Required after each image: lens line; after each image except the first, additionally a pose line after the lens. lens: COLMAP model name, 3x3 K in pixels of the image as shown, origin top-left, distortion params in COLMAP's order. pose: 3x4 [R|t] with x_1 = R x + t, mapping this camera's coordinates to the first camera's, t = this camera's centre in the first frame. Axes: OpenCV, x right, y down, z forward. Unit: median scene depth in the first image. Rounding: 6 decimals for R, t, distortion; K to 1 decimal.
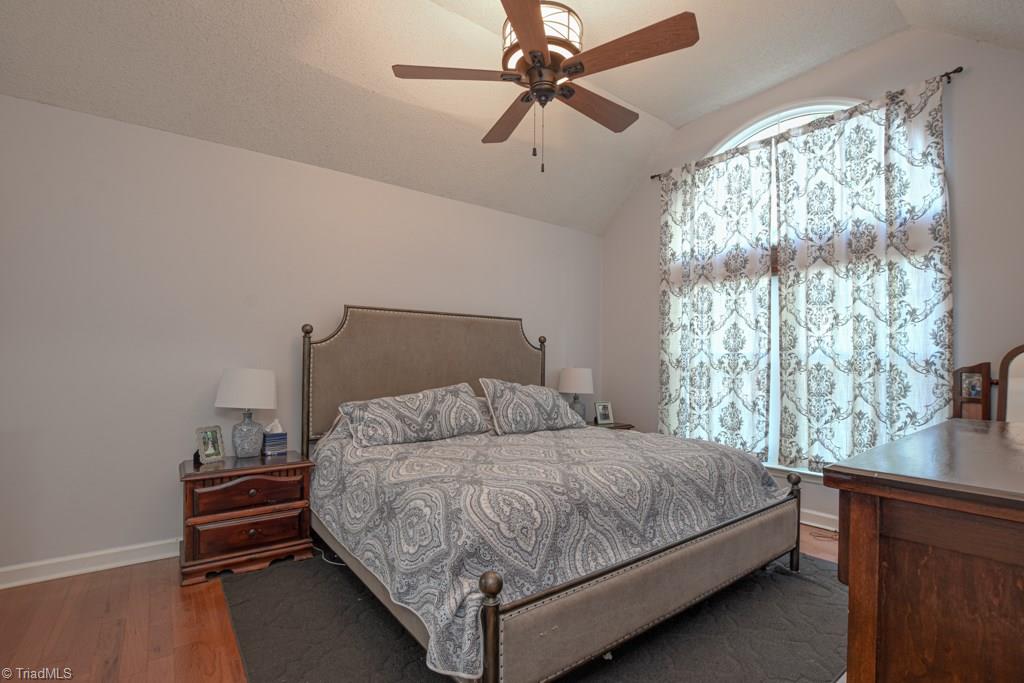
lens RADIAL K [[455.8, 0, 513.6], [0, 455.8, 347.6], [0, 0, 1]] dist [-0.002931, -0.000322]
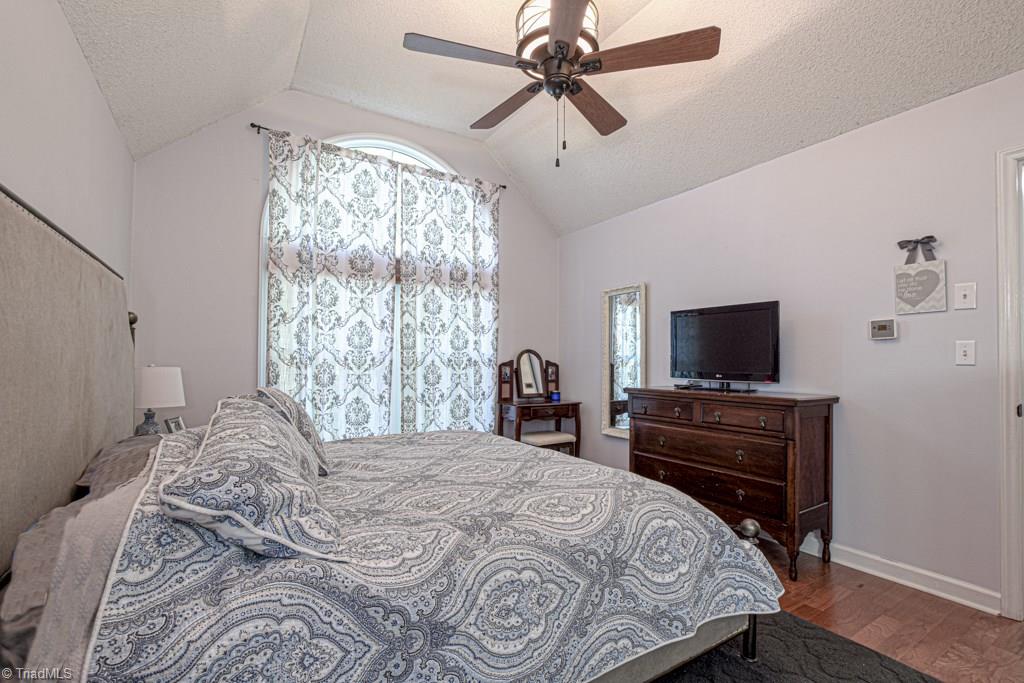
lens RADIAL K [[455.8, 0, 513.6], [0, 455.8, 347.6], [0, 0, 1]] dist [-0.002931, -0.000322]
pose [[0.137288, 0.029206, 0.990101, -0.560679], [-0.034290, 0.999106, -0.024717, 0.022332], [-0.989938, -0.030557, 0.138167, 0.591003]]
